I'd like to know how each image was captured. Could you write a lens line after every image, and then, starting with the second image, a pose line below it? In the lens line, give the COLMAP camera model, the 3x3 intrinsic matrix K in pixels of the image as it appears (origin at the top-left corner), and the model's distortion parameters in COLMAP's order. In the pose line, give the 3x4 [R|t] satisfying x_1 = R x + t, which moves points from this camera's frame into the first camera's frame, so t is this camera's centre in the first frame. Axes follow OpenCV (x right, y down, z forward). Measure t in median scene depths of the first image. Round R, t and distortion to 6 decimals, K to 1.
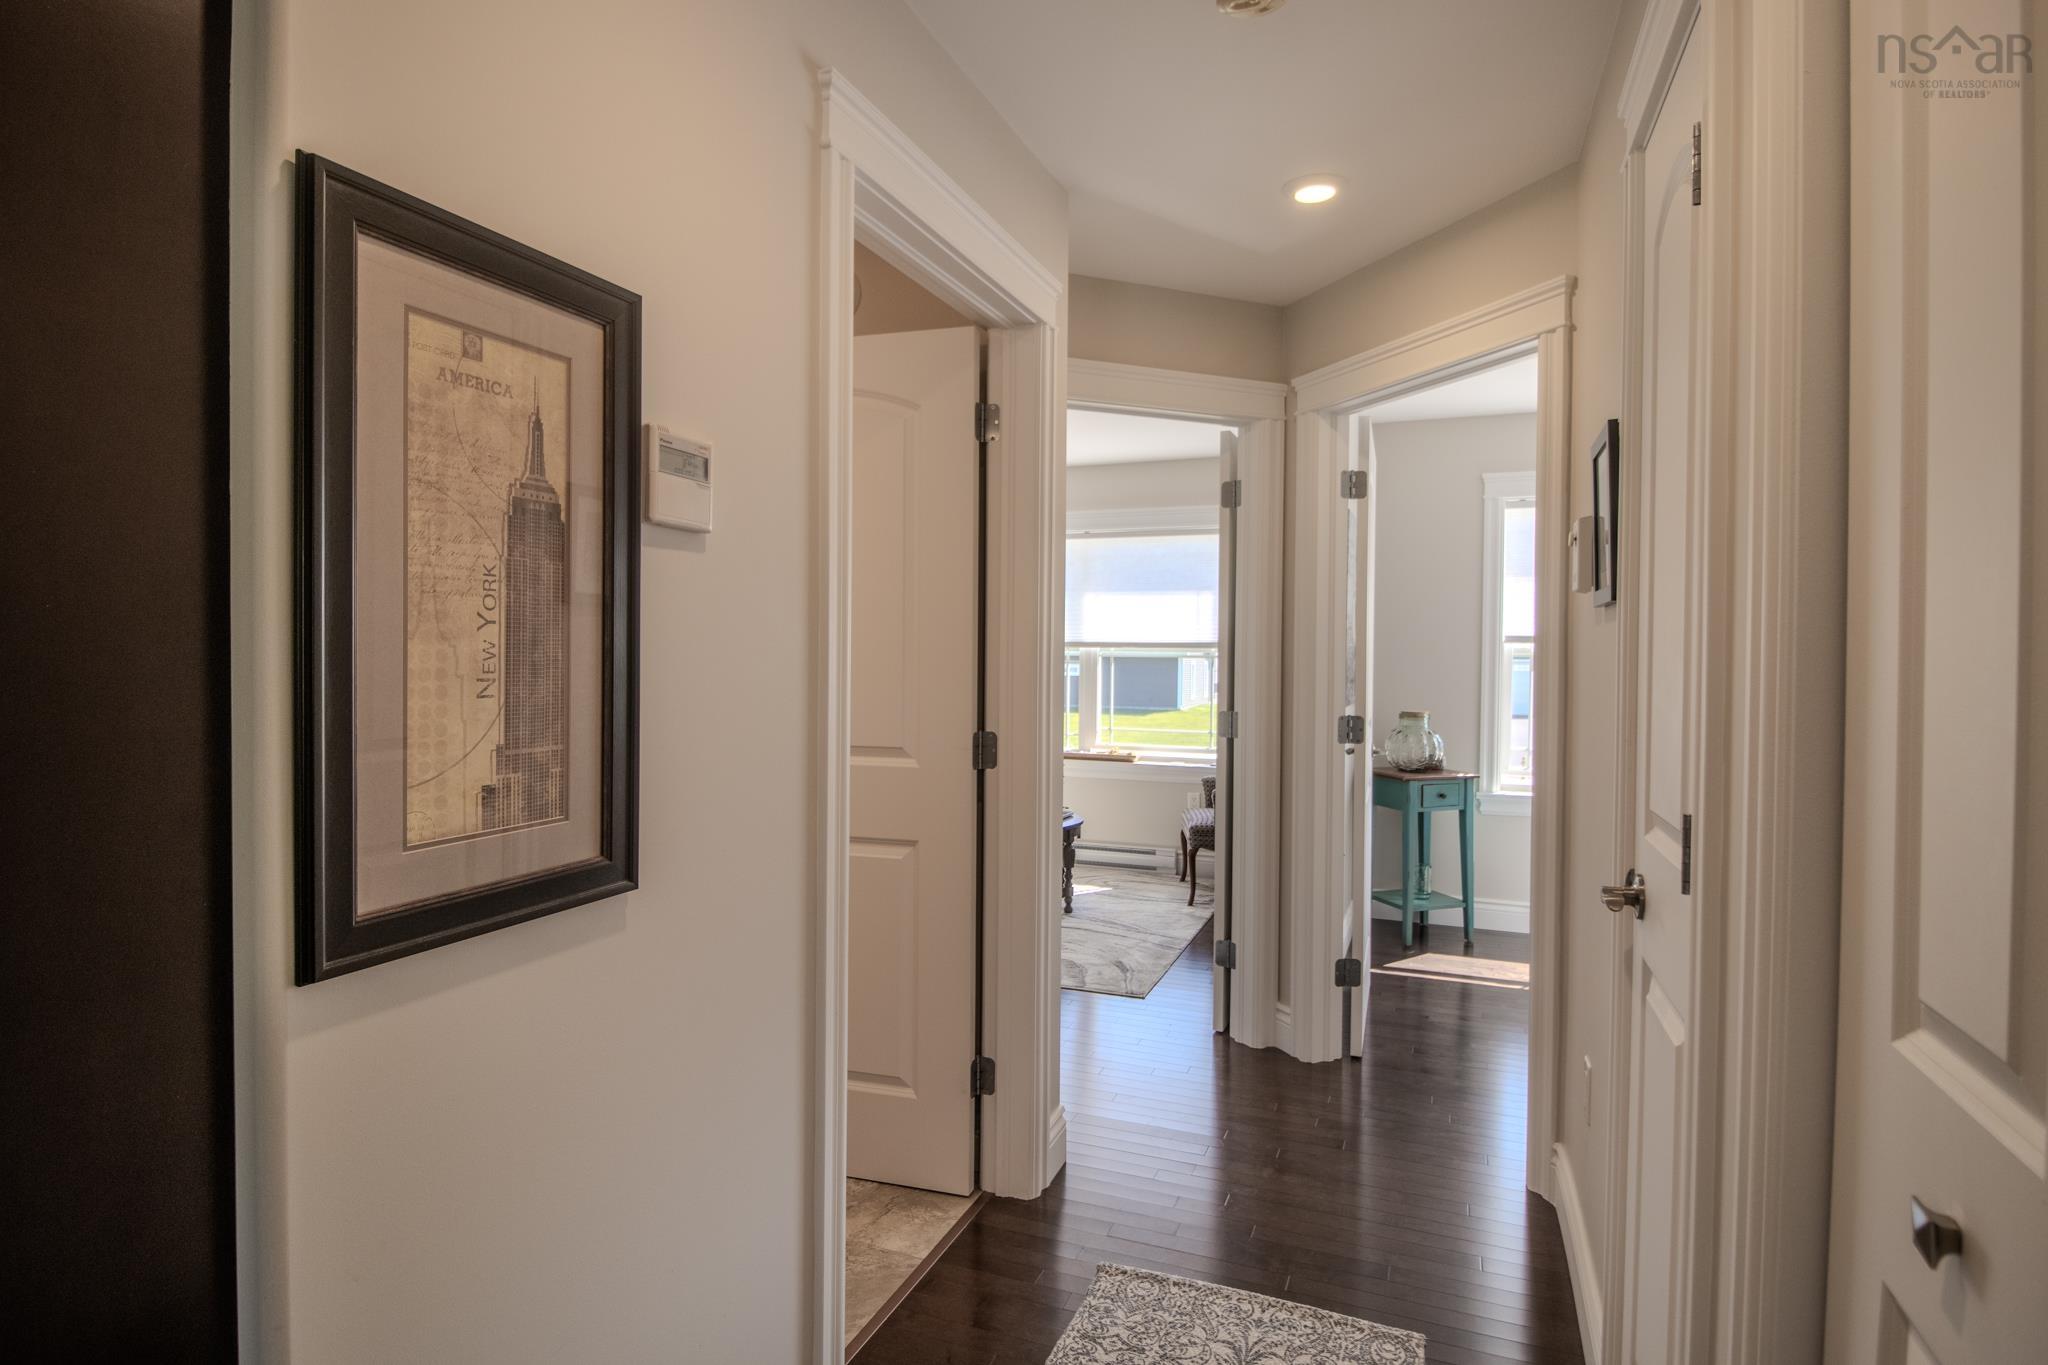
lens RADIAL K [[1083.0, 0, 1021.7], [0, 1083.0, 674.9], [0, 0, 1]] dist [0.016809, -0.003840]
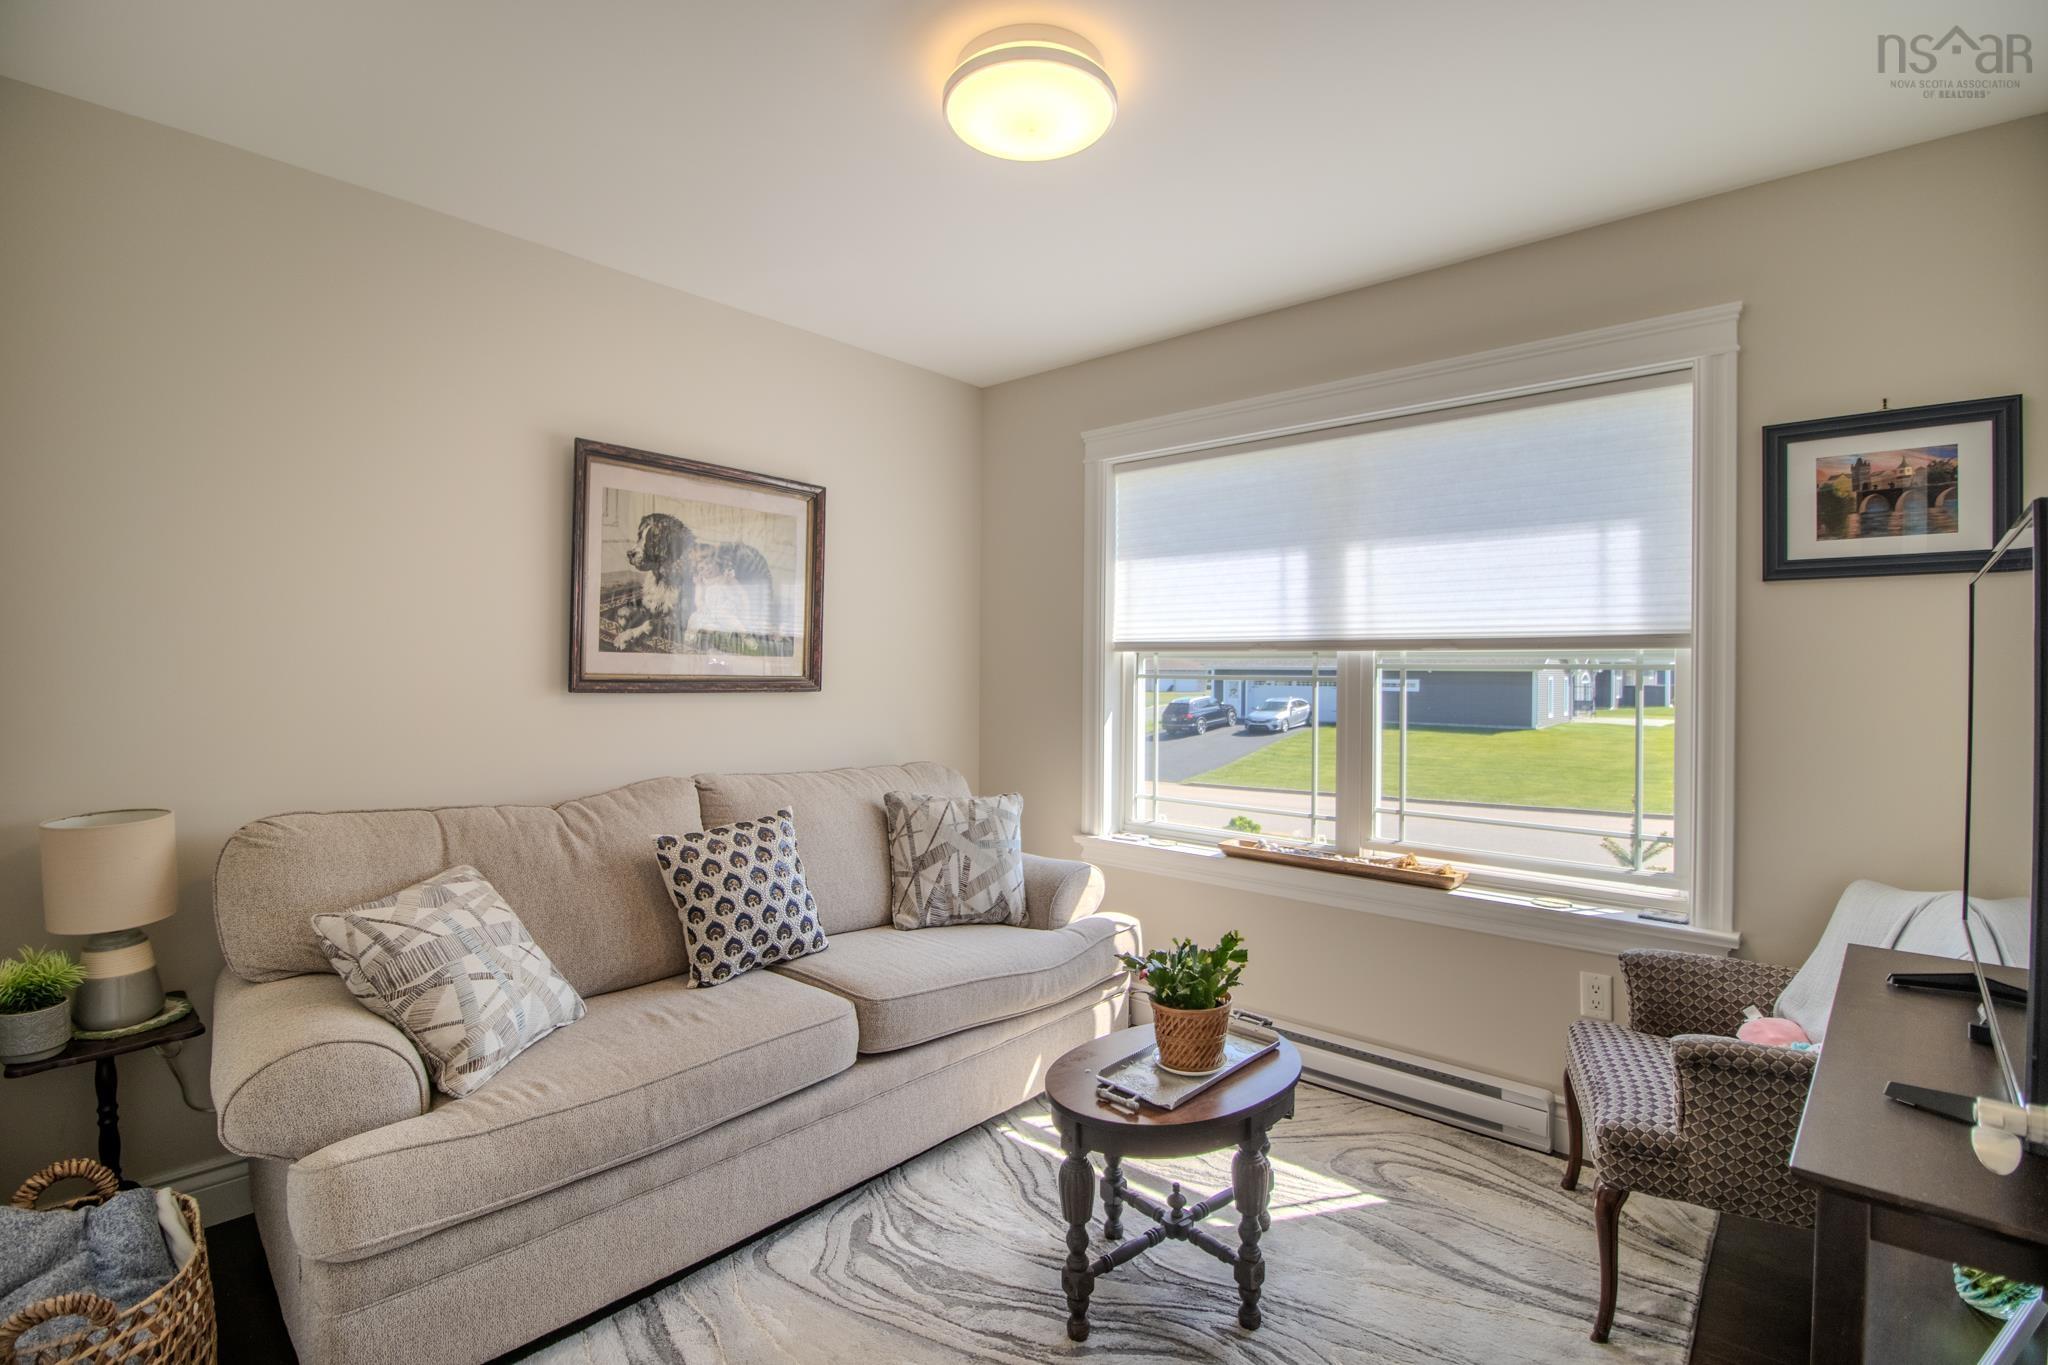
lens RADIAL K [[988.8, 0, 1017.8], [0, 988.8, 677.3], [0, 0, 1]] dist [0.015689, -0.004341]
pose [[0.944625, 0.007557, -0.328064, 0.065931], [-0.011151, 0.999897, -0.009076, -0.006882], [0.327961, 0.012232, 0.944612, 0.520627]]
